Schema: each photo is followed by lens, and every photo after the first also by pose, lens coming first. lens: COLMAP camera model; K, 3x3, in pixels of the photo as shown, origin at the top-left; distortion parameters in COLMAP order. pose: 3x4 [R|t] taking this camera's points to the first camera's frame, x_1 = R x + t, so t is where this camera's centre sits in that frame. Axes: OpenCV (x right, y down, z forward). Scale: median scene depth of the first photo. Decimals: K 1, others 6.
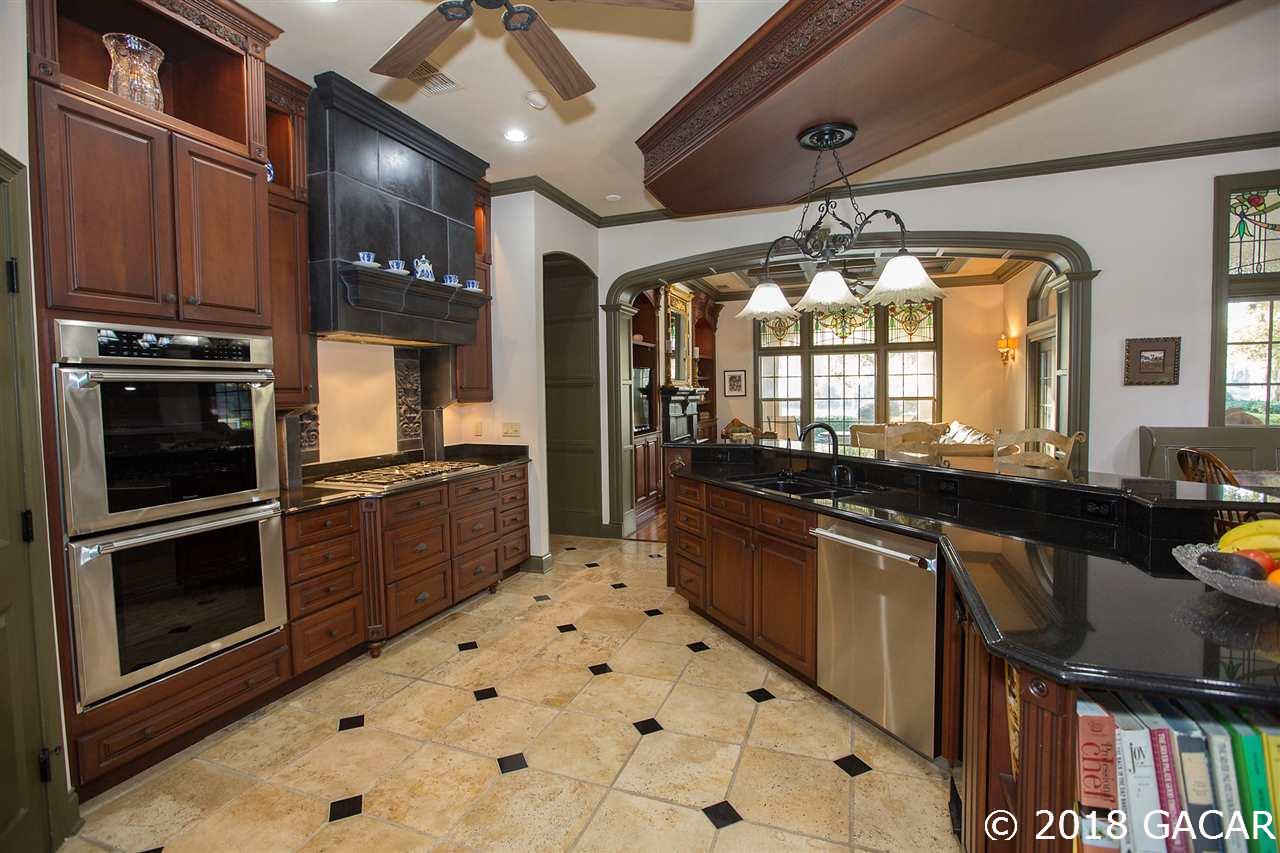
lens RADIAL K [[588.7, 0, 636.6], [0, 588.7, 421.0], [0, 0, 1]] dist [-0.035052, 0.000248]
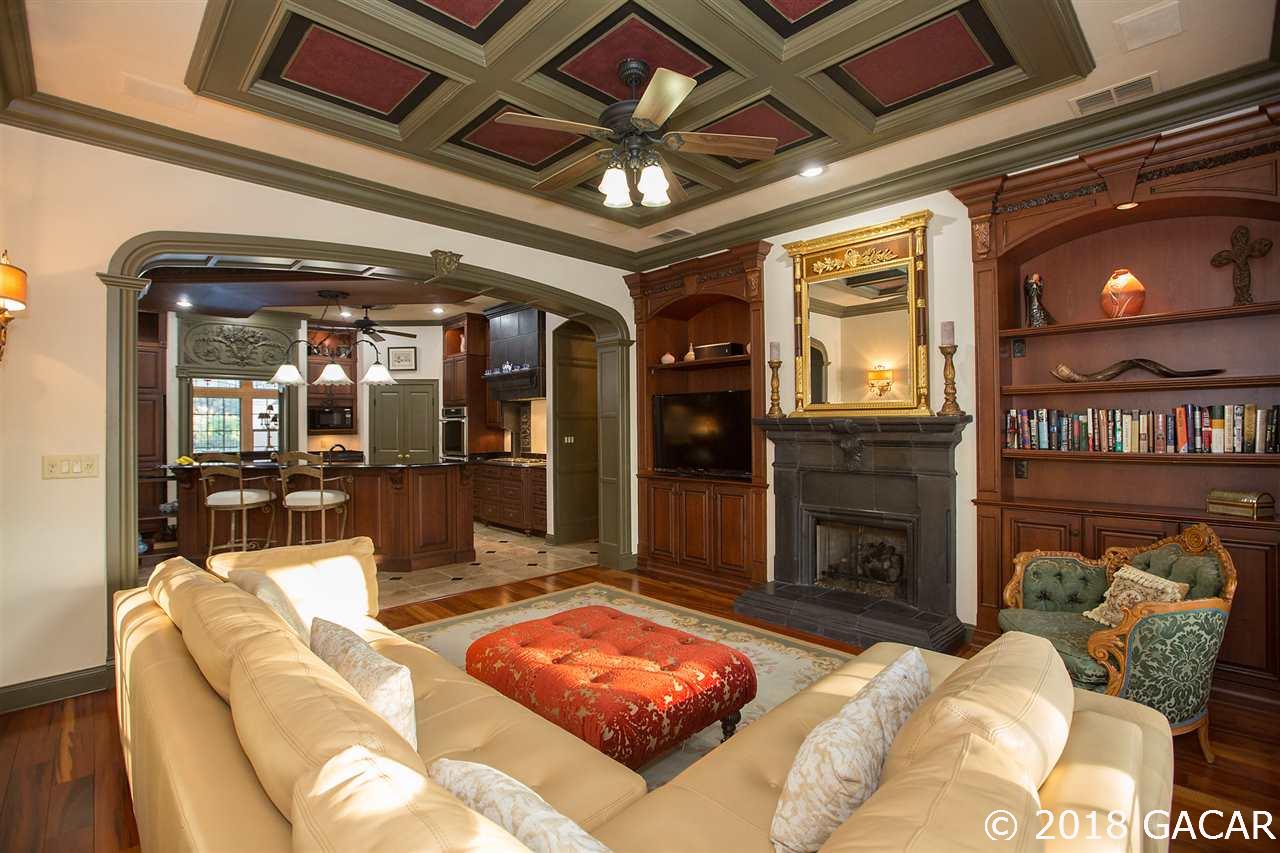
lens RADIAL K [[588.7, 0, 636.6], [0, 588.7, 421.0], [0, 0, 1]] dist [-0.035052, 0.000248]
pose [[-0.429486, 0.010639, -0.903011, 1.405738], [-0.028314, 0.999280, 0.025240, -0.123957], [0.902629, 0.036408, -0.428876, 2.336455]]
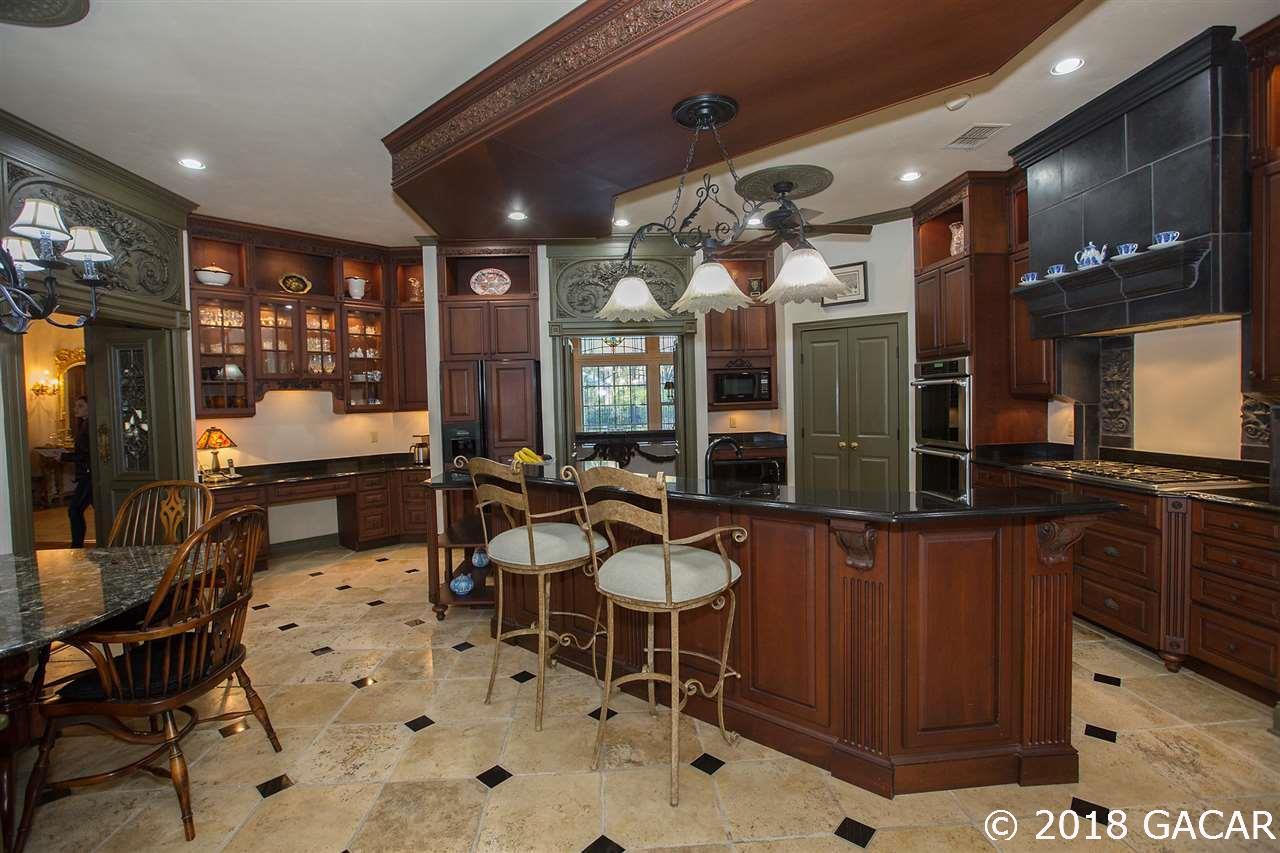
lens RADIAL K [[588.7, 0, 636.6], [0, 588.7, 421.0], [0, 0, 1]] dist [-0.035052, 0.000248]
pose [[-0.908633, 0.050986, -0.414471, 0.697535], [0.018551, 0.996467, 0.081911, -0.079061], [0.417183, 0.066739, -0.906369, 1.510319]]
